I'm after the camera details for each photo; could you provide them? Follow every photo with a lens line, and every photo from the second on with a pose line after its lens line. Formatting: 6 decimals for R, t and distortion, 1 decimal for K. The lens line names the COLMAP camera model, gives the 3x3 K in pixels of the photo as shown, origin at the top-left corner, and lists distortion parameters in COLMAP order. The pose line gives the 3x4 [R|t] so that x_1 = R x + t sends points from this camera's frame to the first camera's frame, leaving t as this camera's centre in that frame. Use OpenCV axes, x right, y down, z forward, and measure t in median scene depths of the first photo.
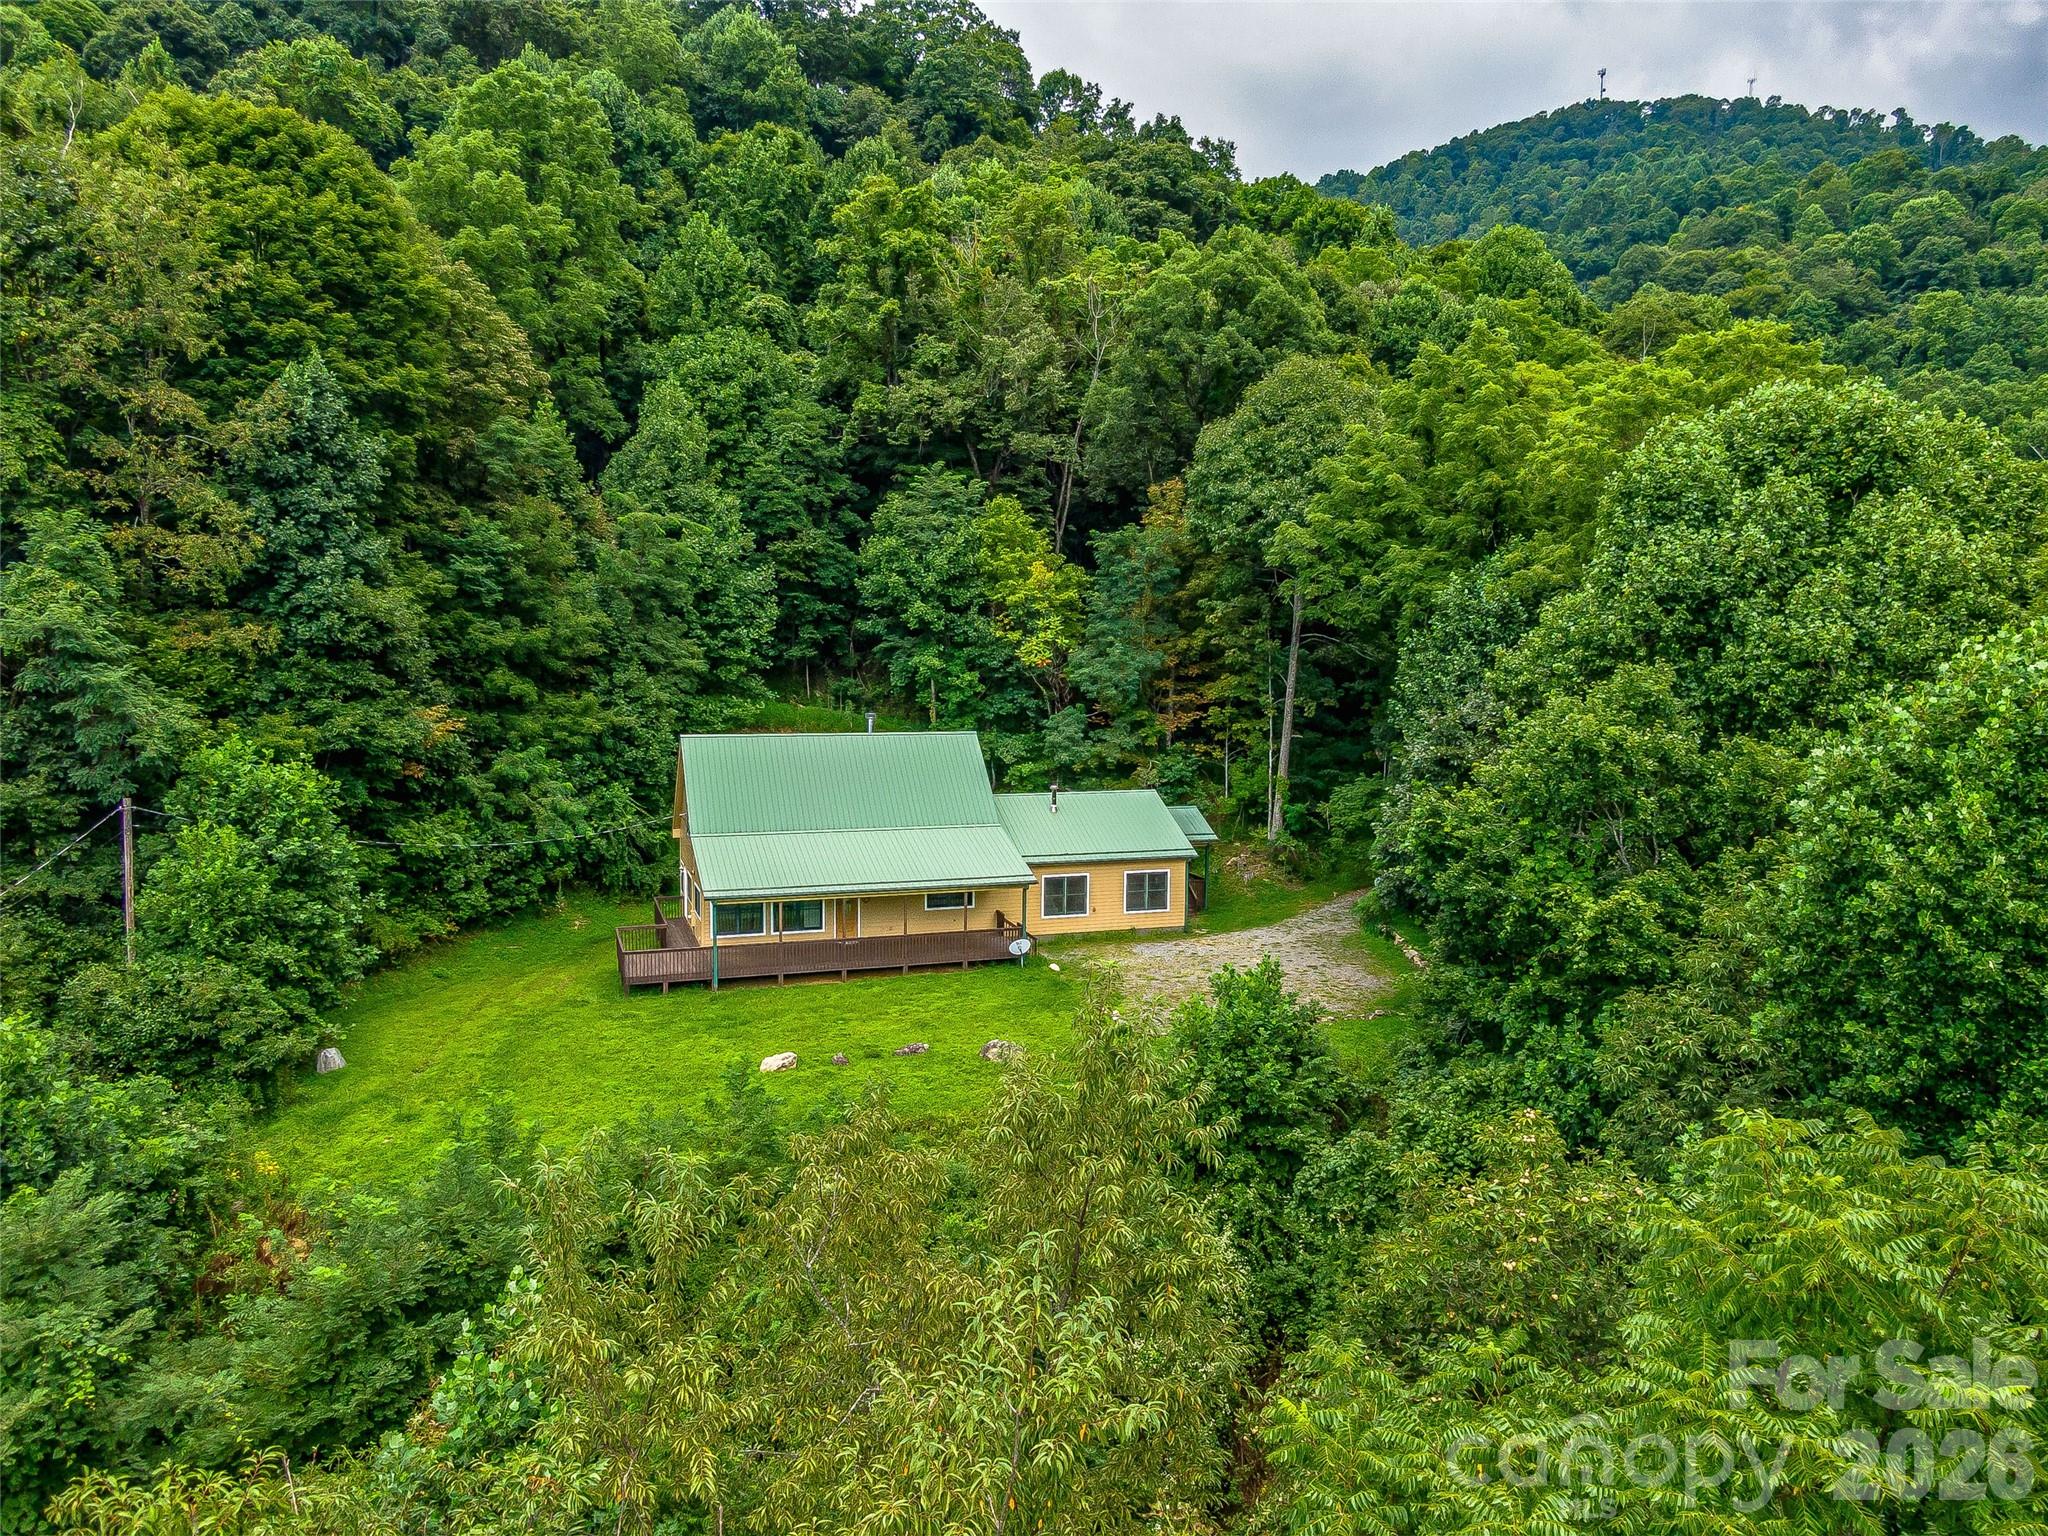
lens RADIAL K [[1452.2, 0, 1024.0], [0, 1452.2, 768.0], [0, 0, 1]] dist [0.057840, -0.093001]
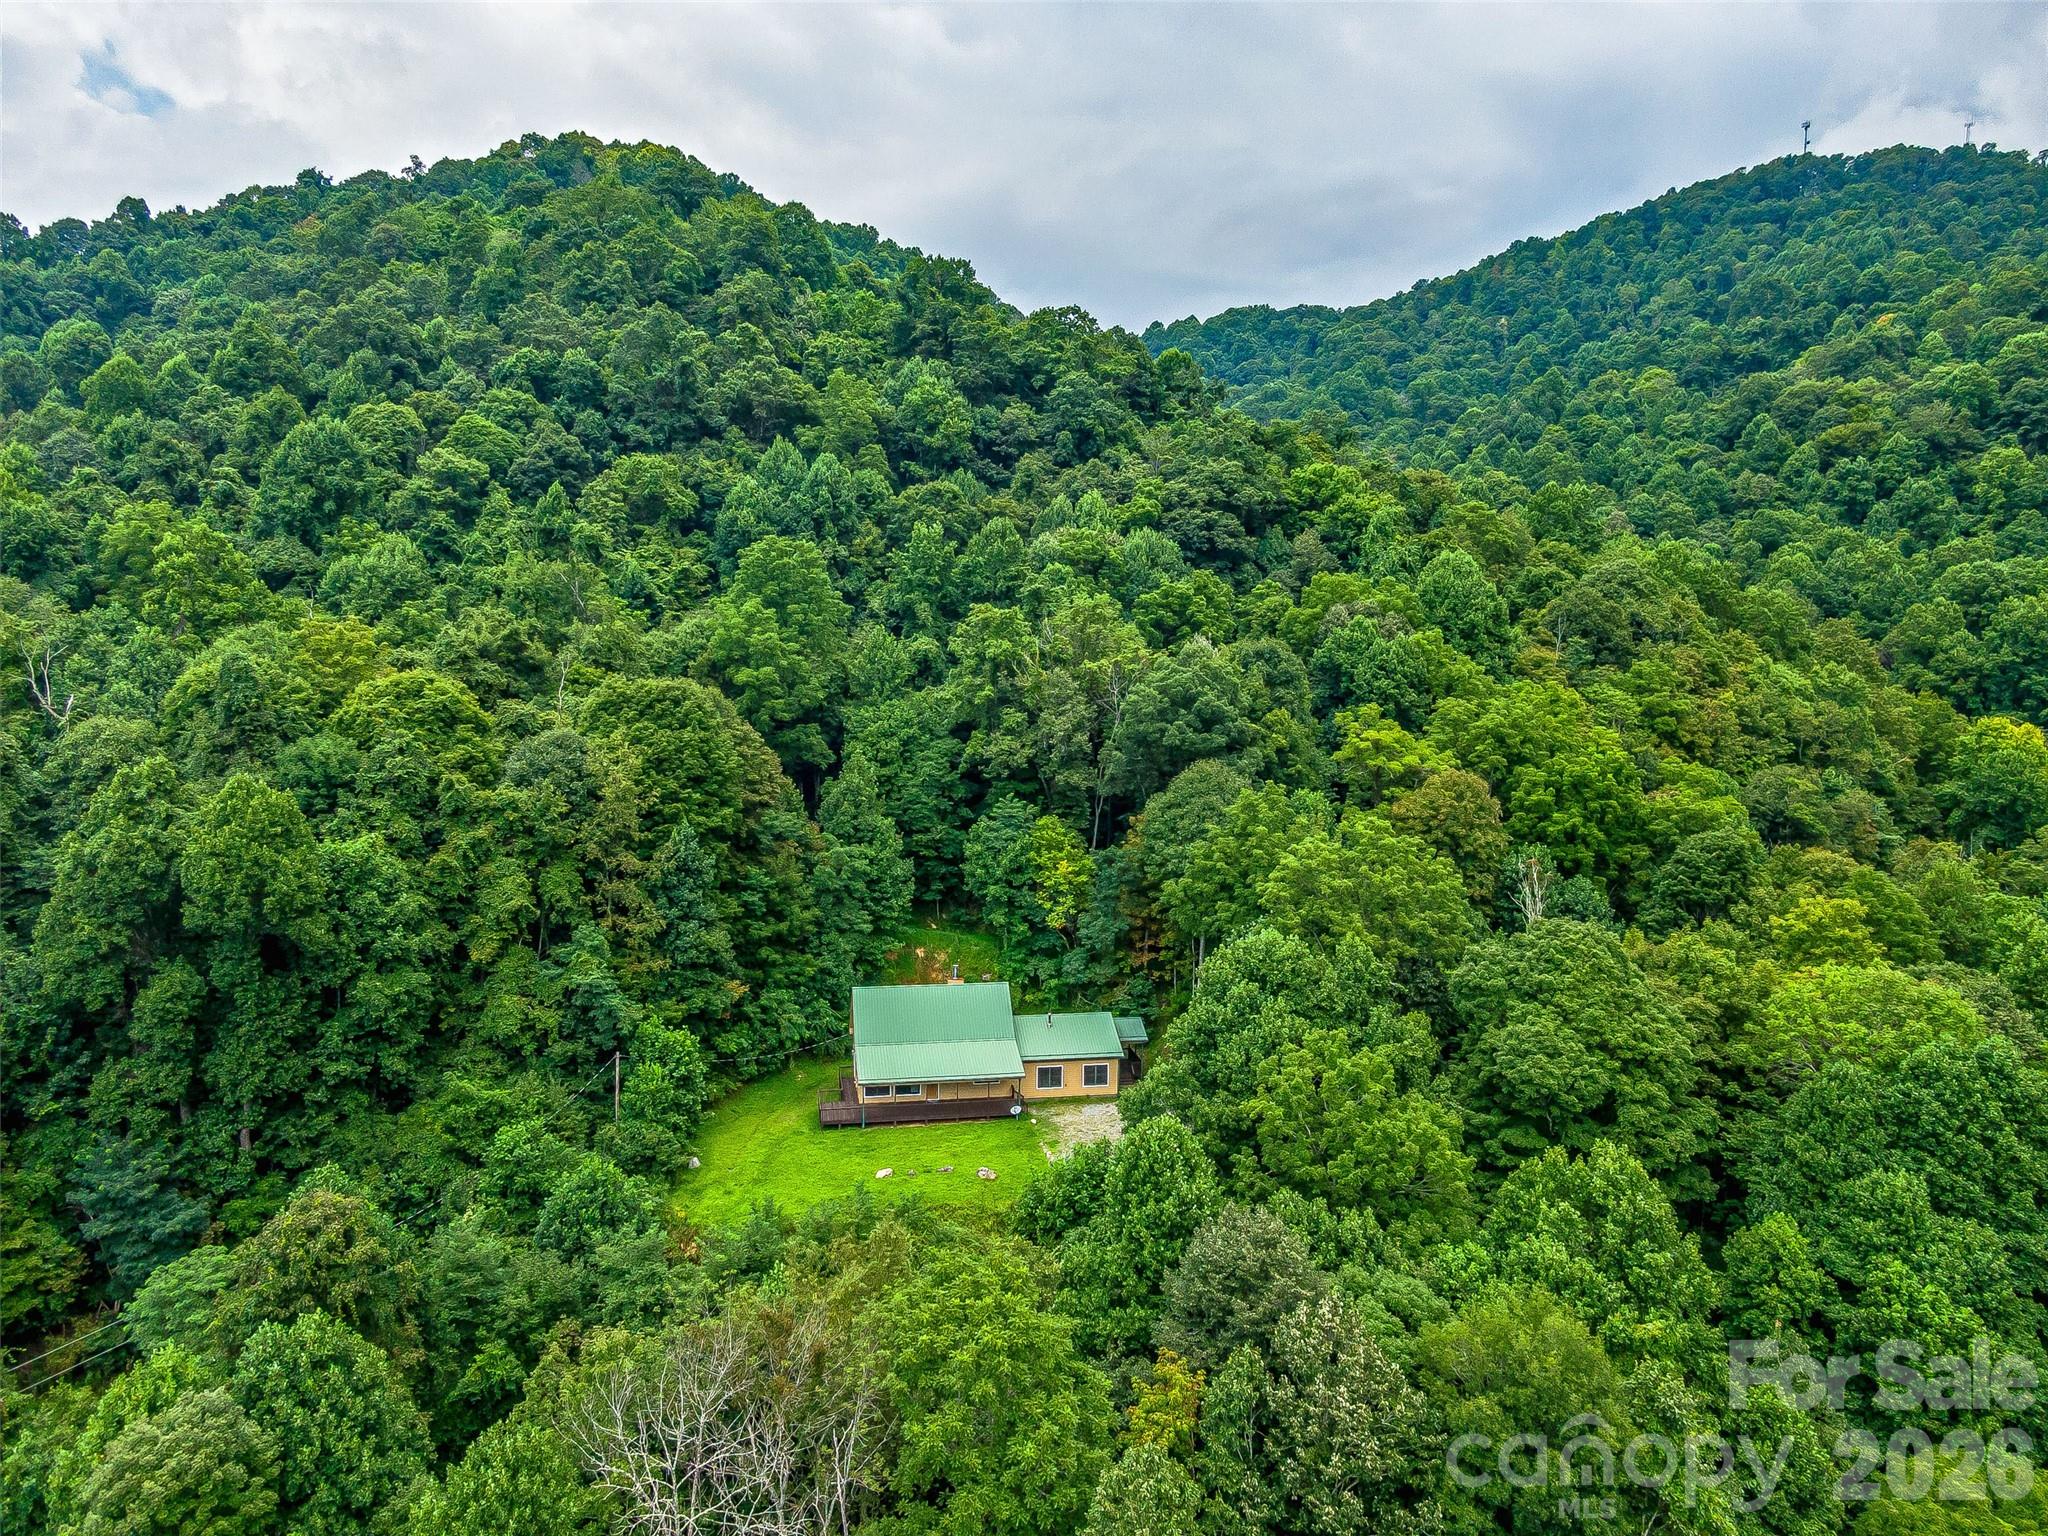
lens RADIAL K [[1445.5, 0, 1024.0], [0, 1445.5, 768.0], [0, 0, 1]] dist [0.061979, -0.074090]
pose [[0.988753, 0.011459, -0.149121, 0.243972], [-0.012526, 0.999902, -0.006219, -0.270608], [0.149035, 0.008017, 0.988799, -0.779172]]
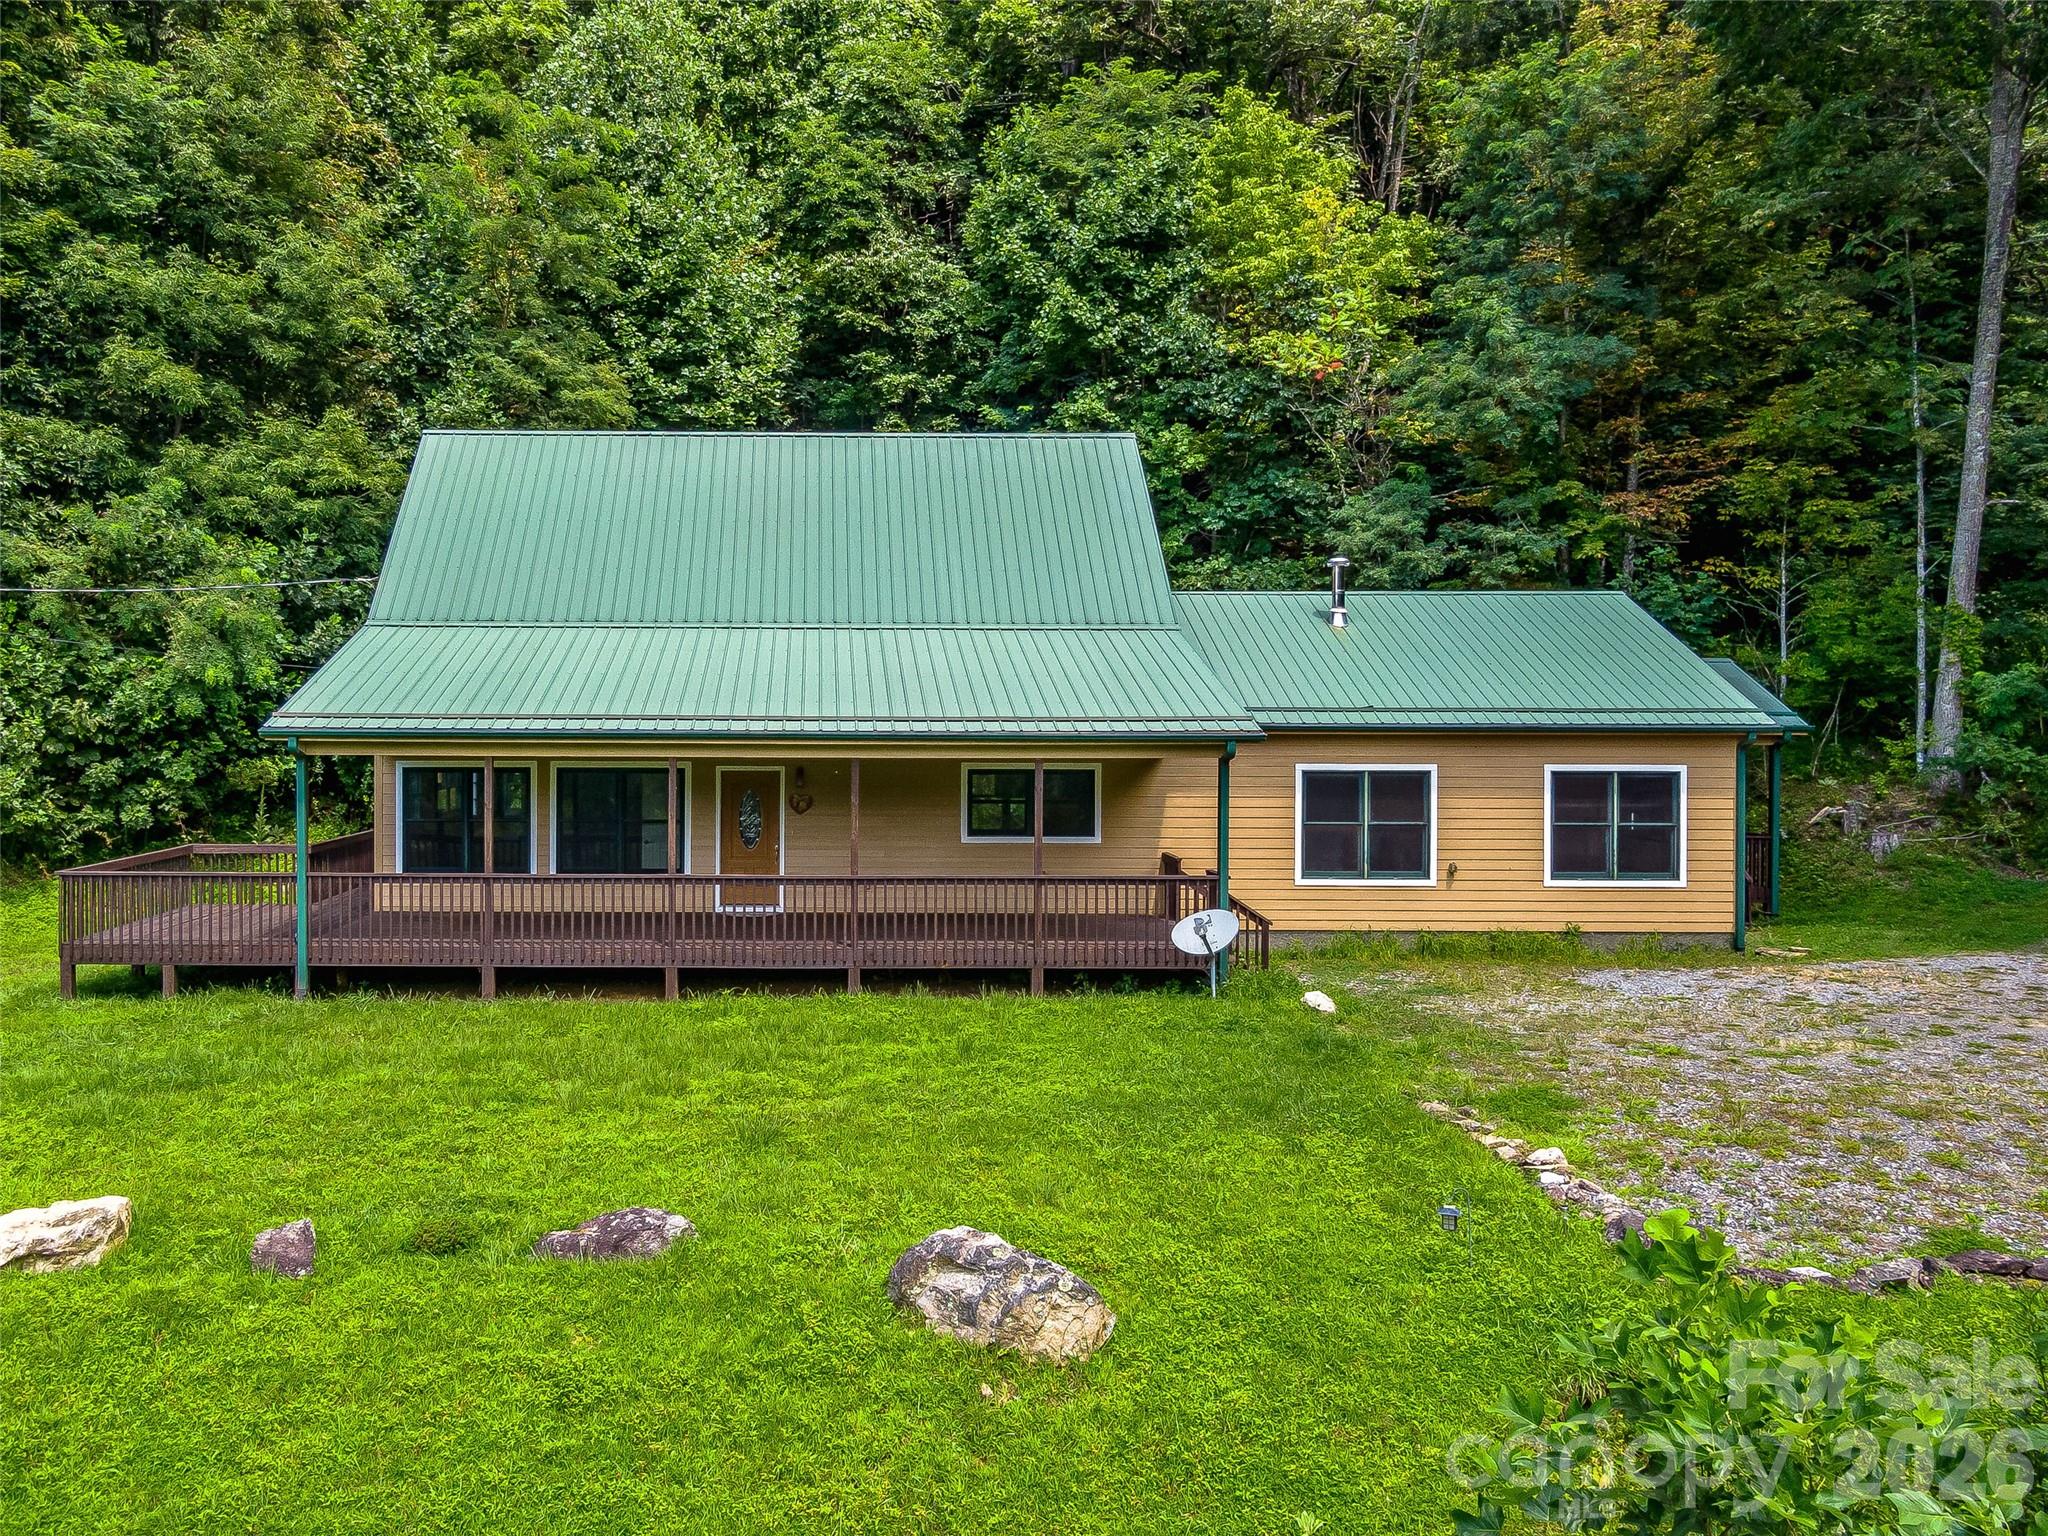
lens RADIAL K [[1619.8, 0, 795.4], [0, 1619.8, 722.5], [0, 0, 1]] dist [0.006092, 0.000749]
pose [[0.943467, -0.005723, -0.331416, 0.025546], [-0.024664, 0.995867, -0.087409, 0.091549], [0.330547, 0.090641, 0.939427, 0.520095]]
